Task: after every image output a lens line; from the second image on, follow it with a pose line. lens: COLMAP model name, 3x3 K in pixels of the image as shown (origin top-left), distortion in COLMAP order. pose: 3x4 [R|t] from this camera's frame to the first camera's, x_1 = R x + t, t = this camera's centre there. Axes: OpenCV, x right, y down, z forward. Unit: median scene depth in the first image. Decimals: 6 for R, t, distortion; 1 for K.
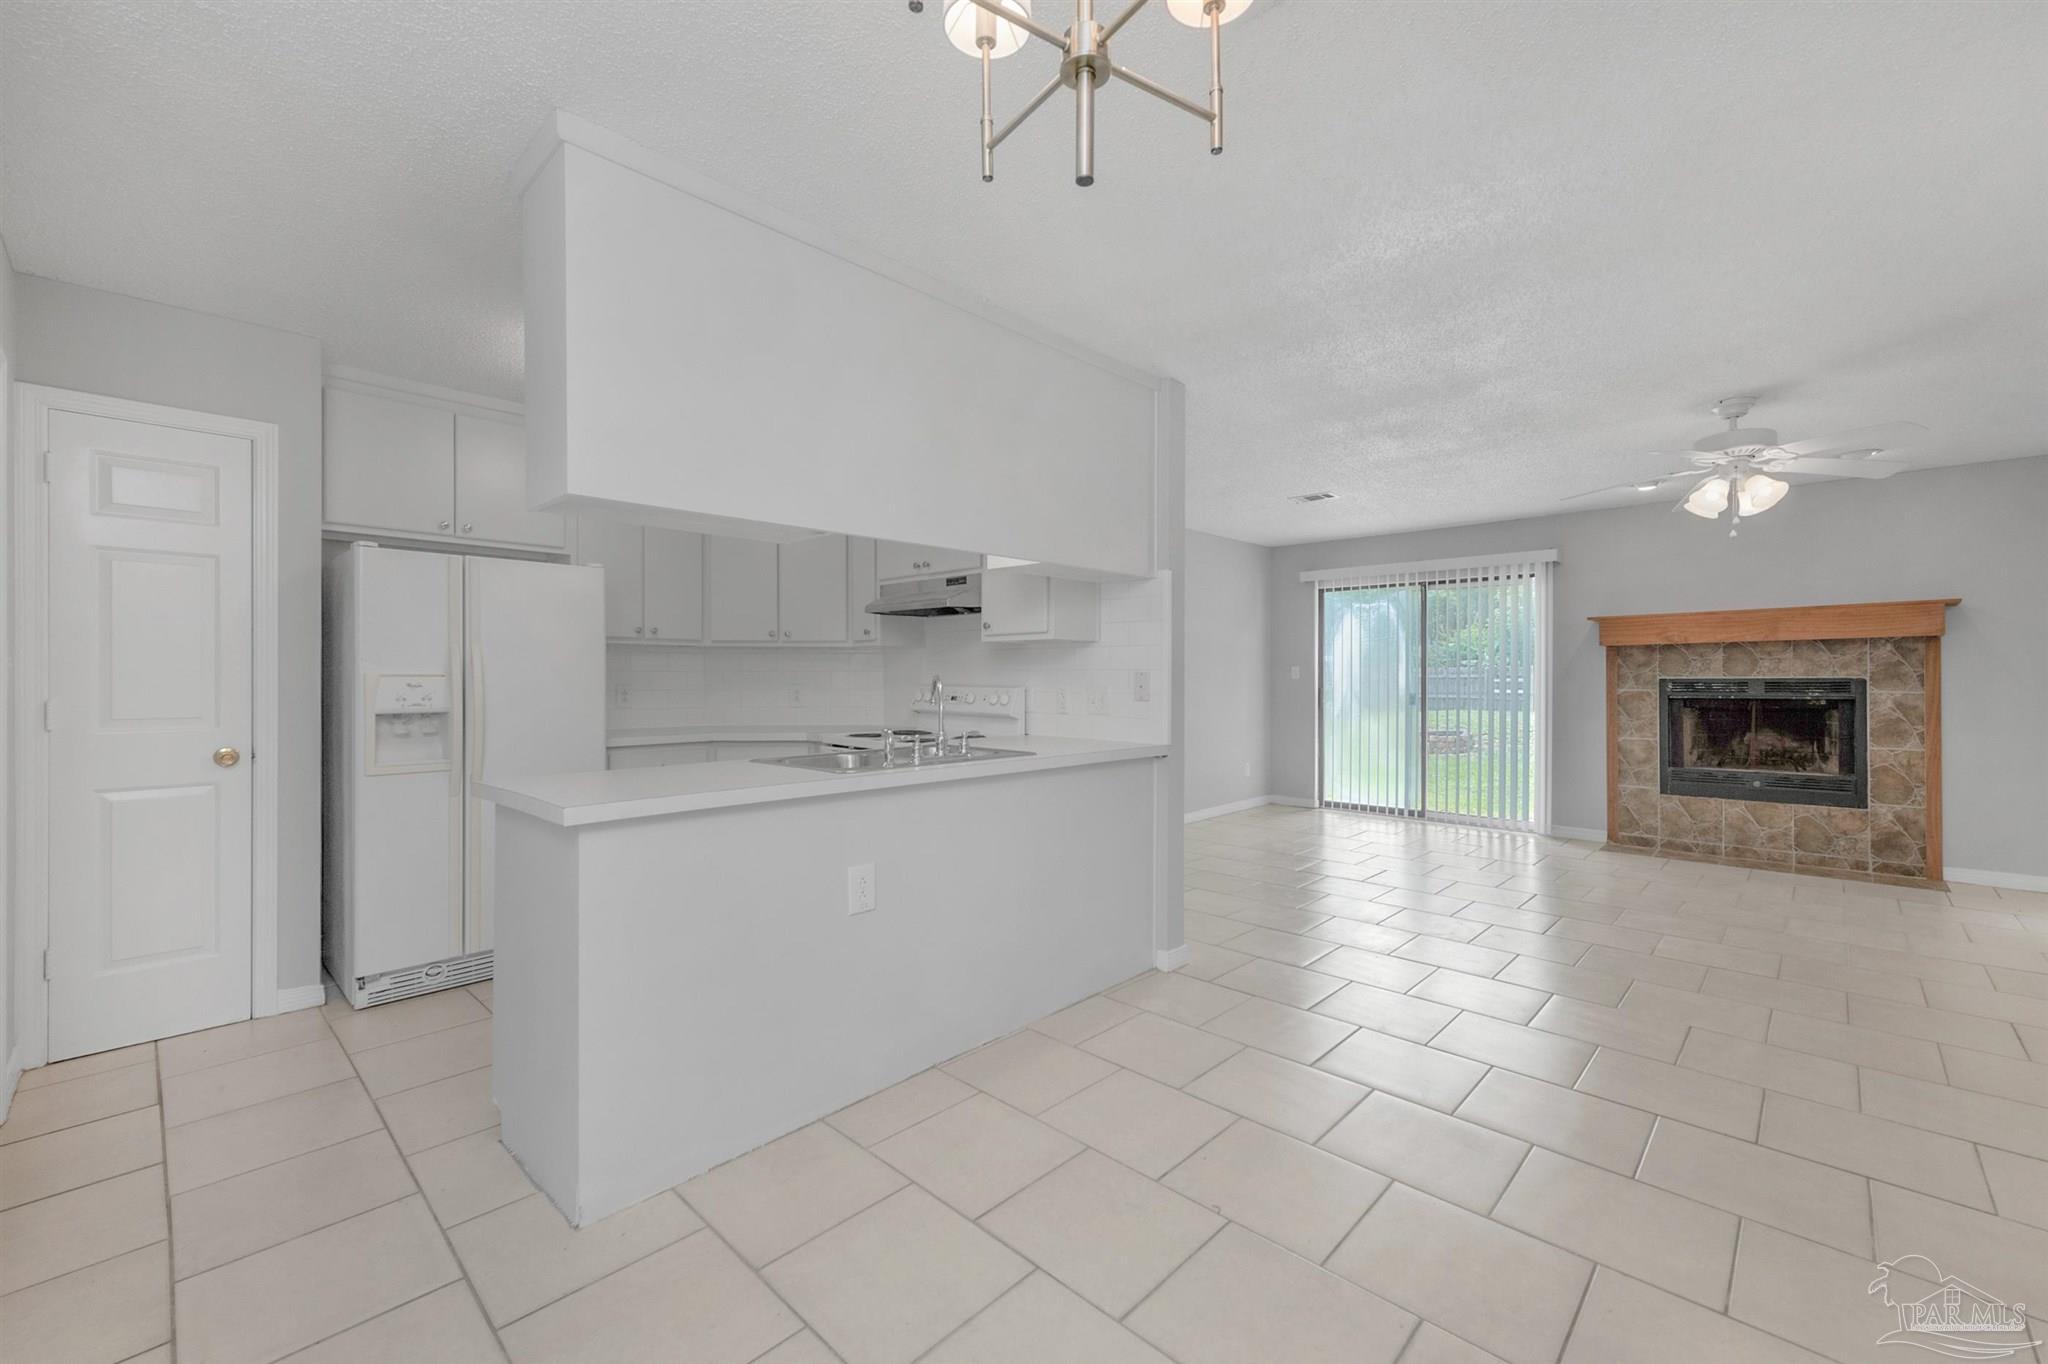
lens RADIAL K [[825.1, 0, 987.4], [0, 825.1, 686.0], [0, 0, 1]] dist [0.015824, -0.000882]
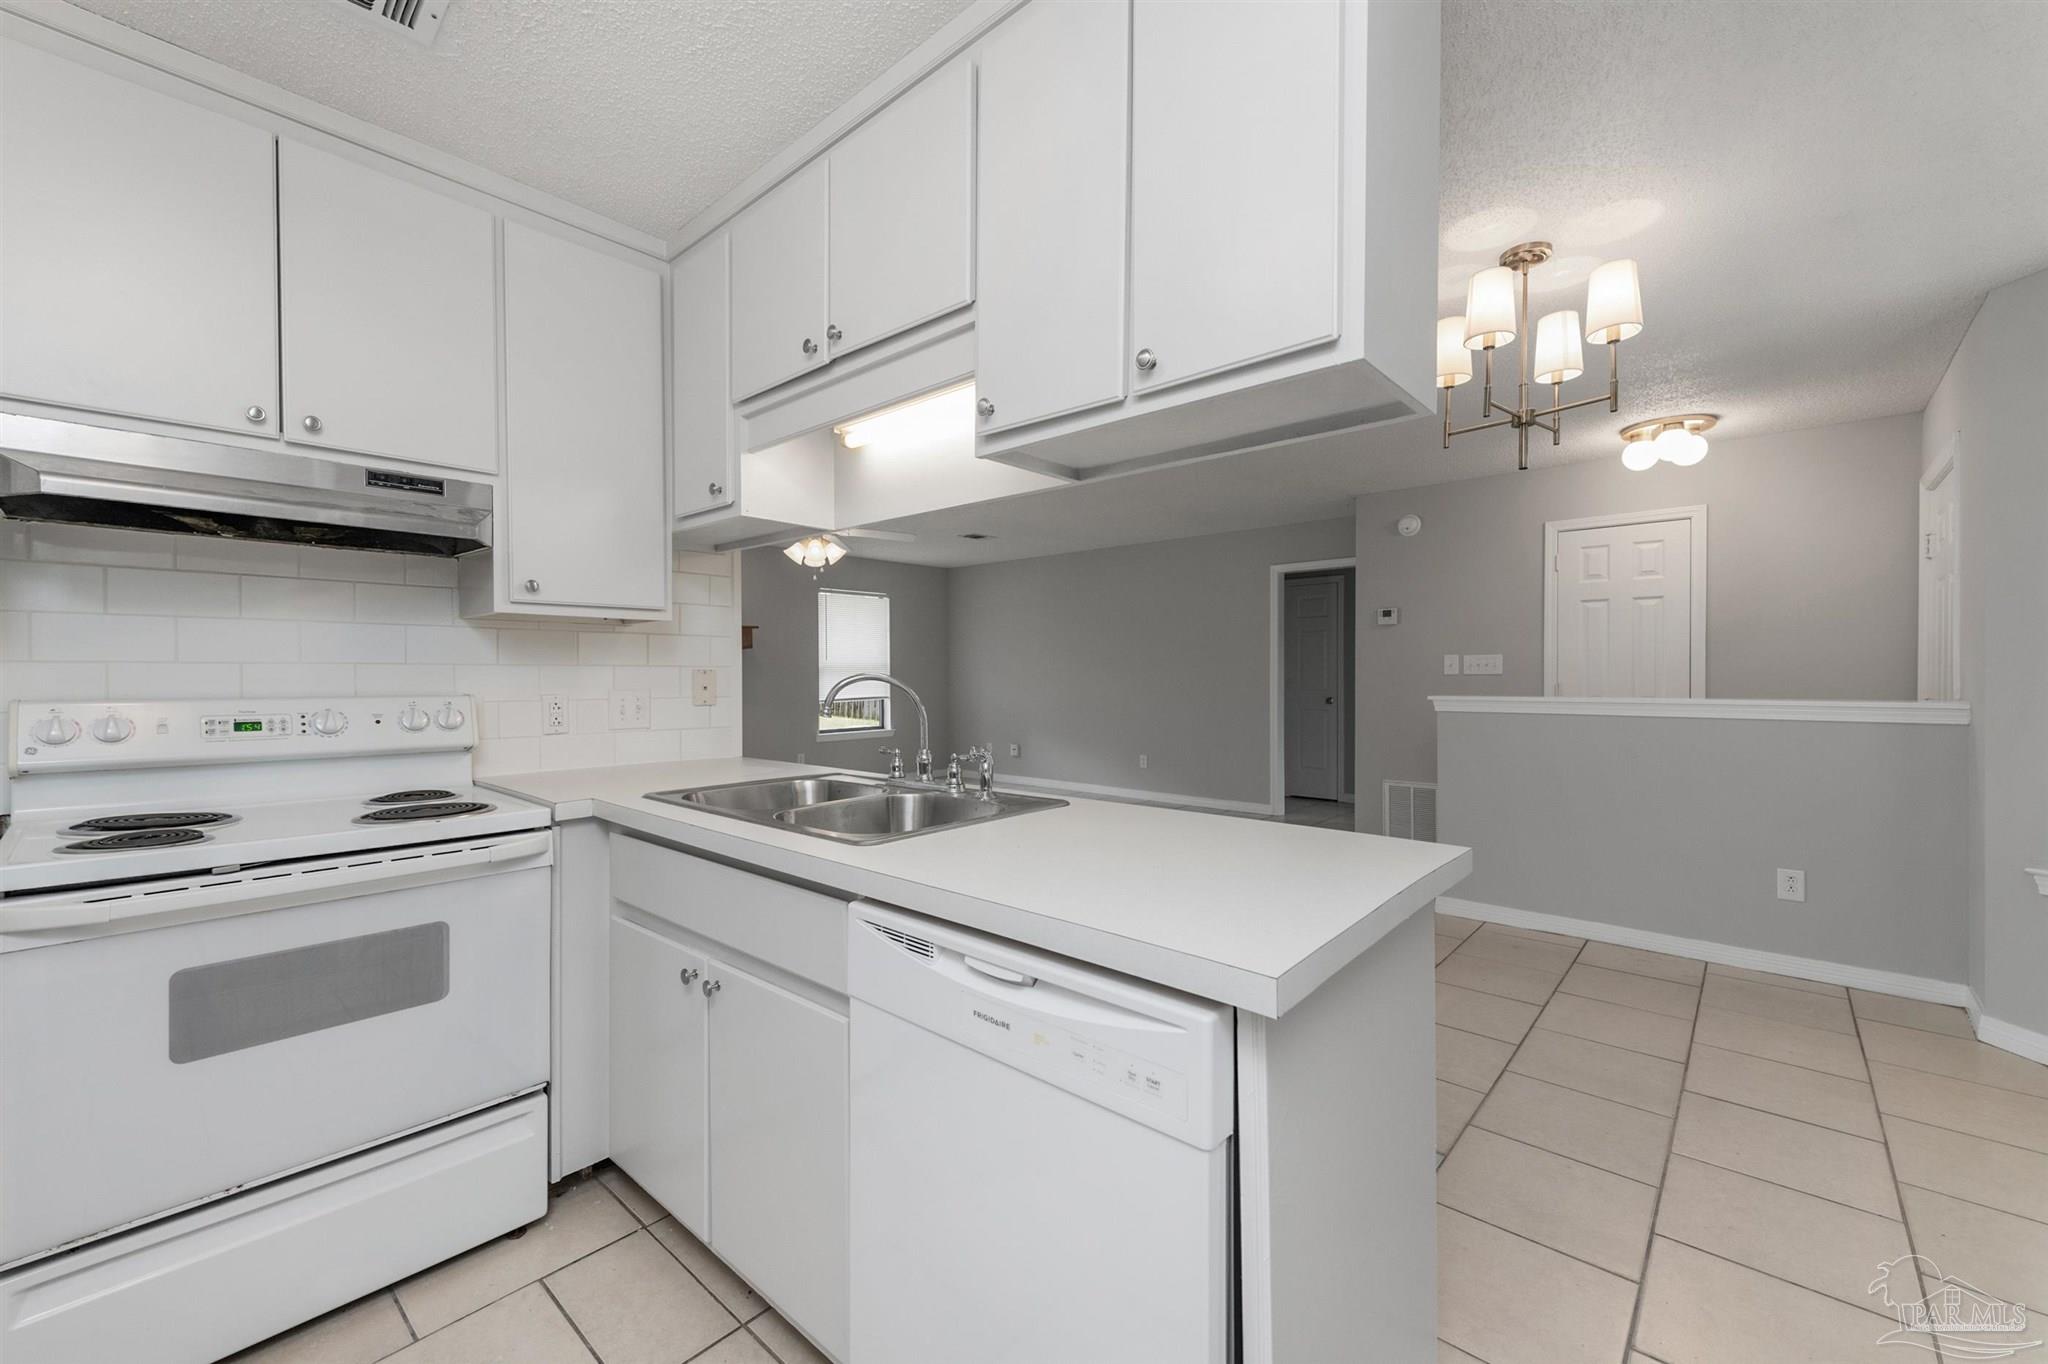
lens RADIAL K [[825.1, 0, 1043.2], [0, 825.1, 676.2], [0, 0, 1]] dist [0.015824, -0.000882]
pose [[-0.060377, -0.003787, 0.998168, -0.405183], [0.013804, 0.999894, 0.004628, -0.006222], [-0.998080, 0.014059, -0.060319, 0.471018]]
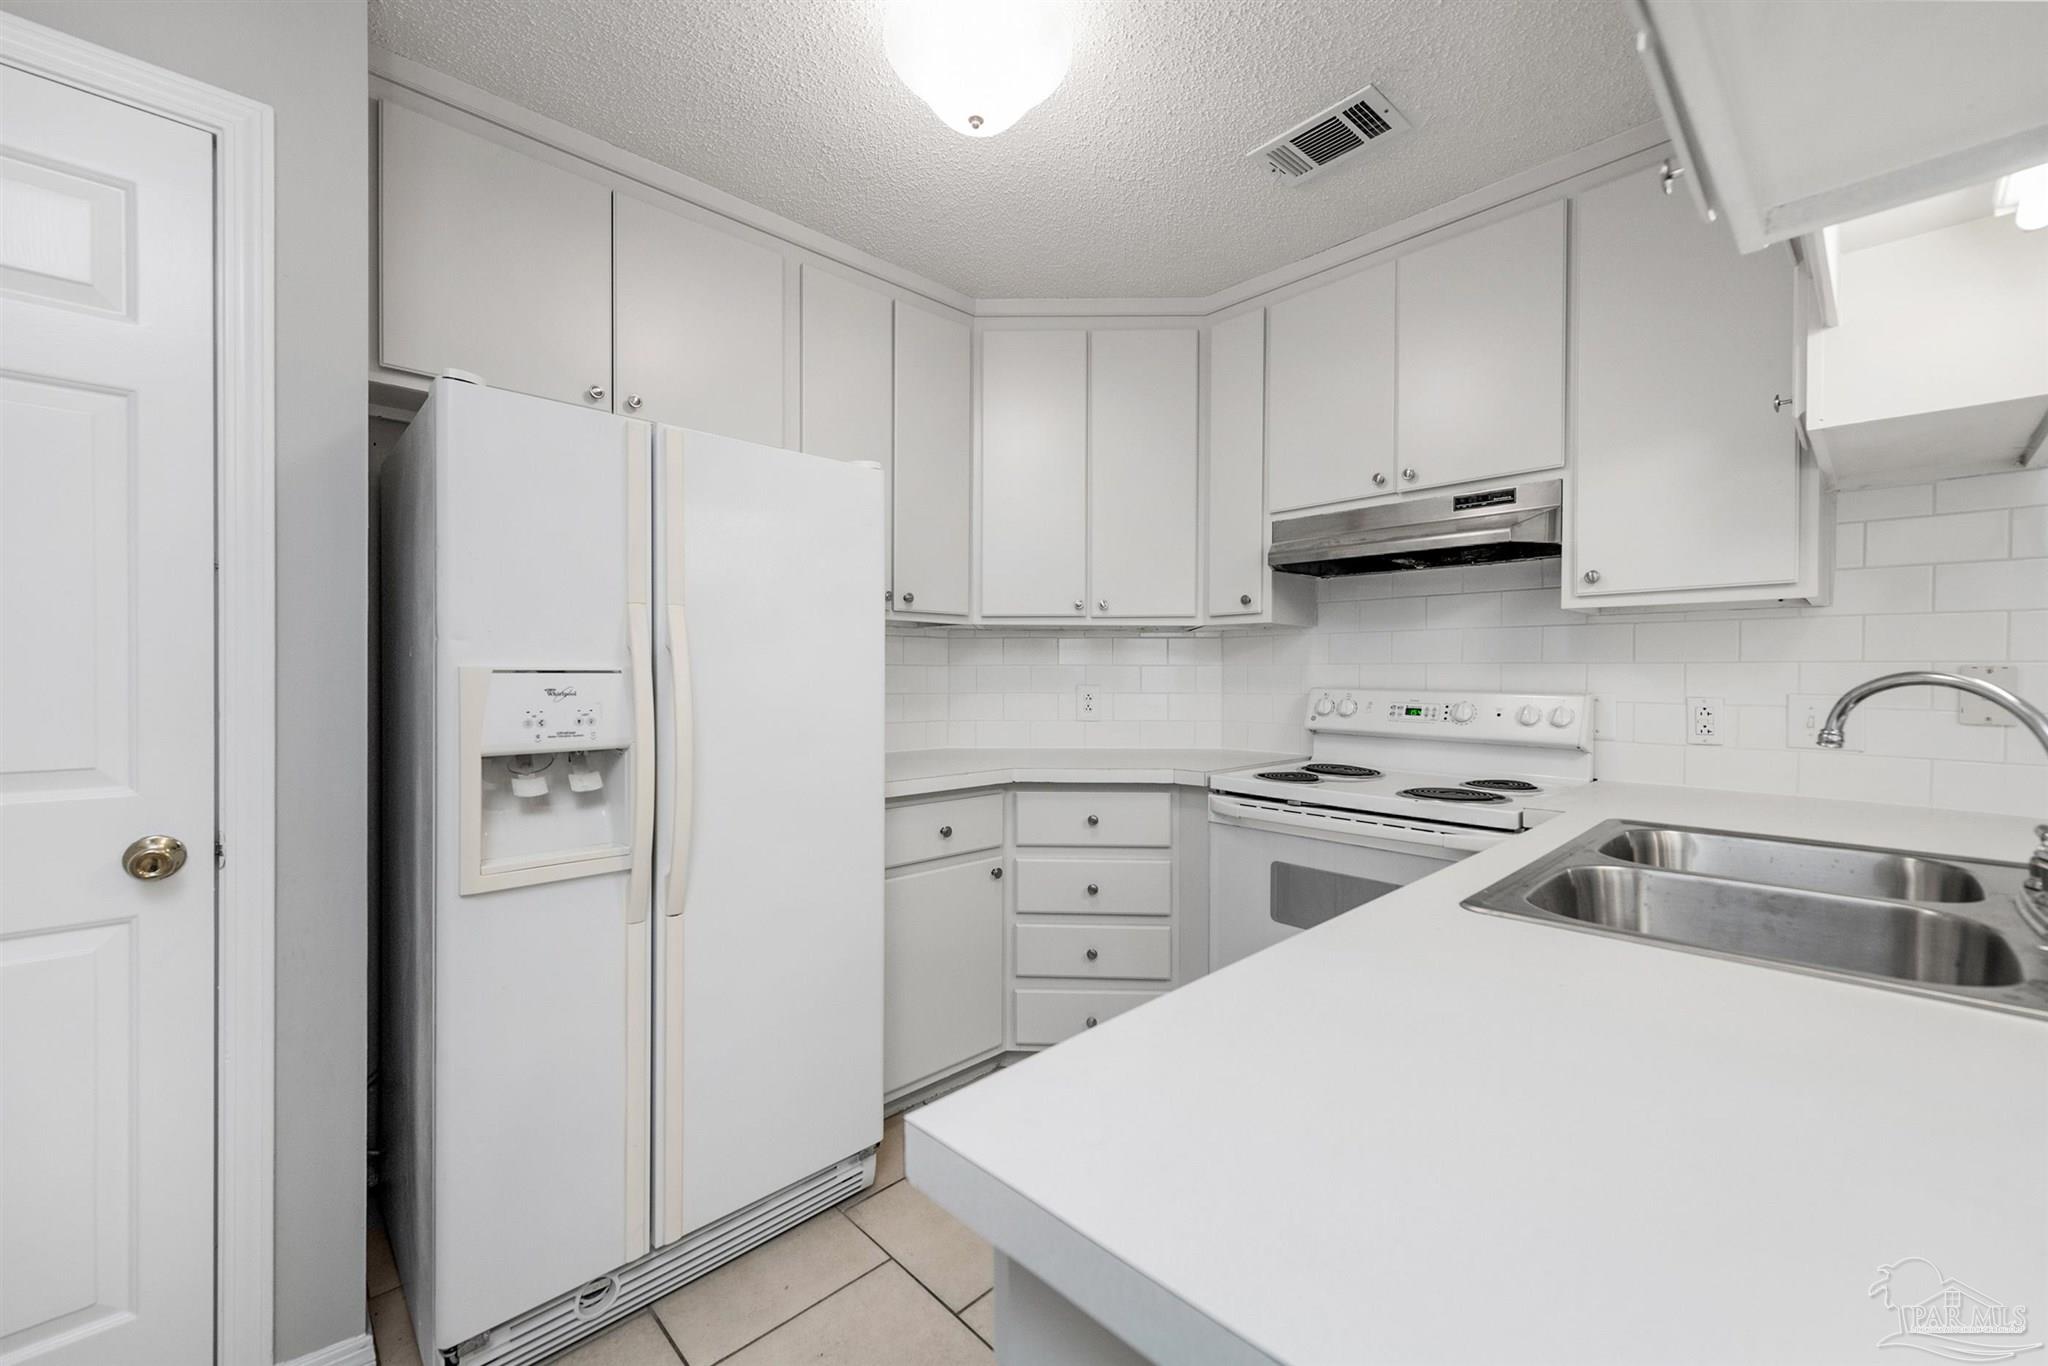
lens RADIAL K [[825.1, 0, 995.5], [0, 825.1, 682.6], [0, 0, 1]] dist [0.015824, -0.000882]
pose [[0.998662, 0.002120, -0.051661, -0.240342], [-0.002054, 0.999997, 0.001330, -0.004348], [0.051663, -0.001222, 0.998664, 0.312428]]
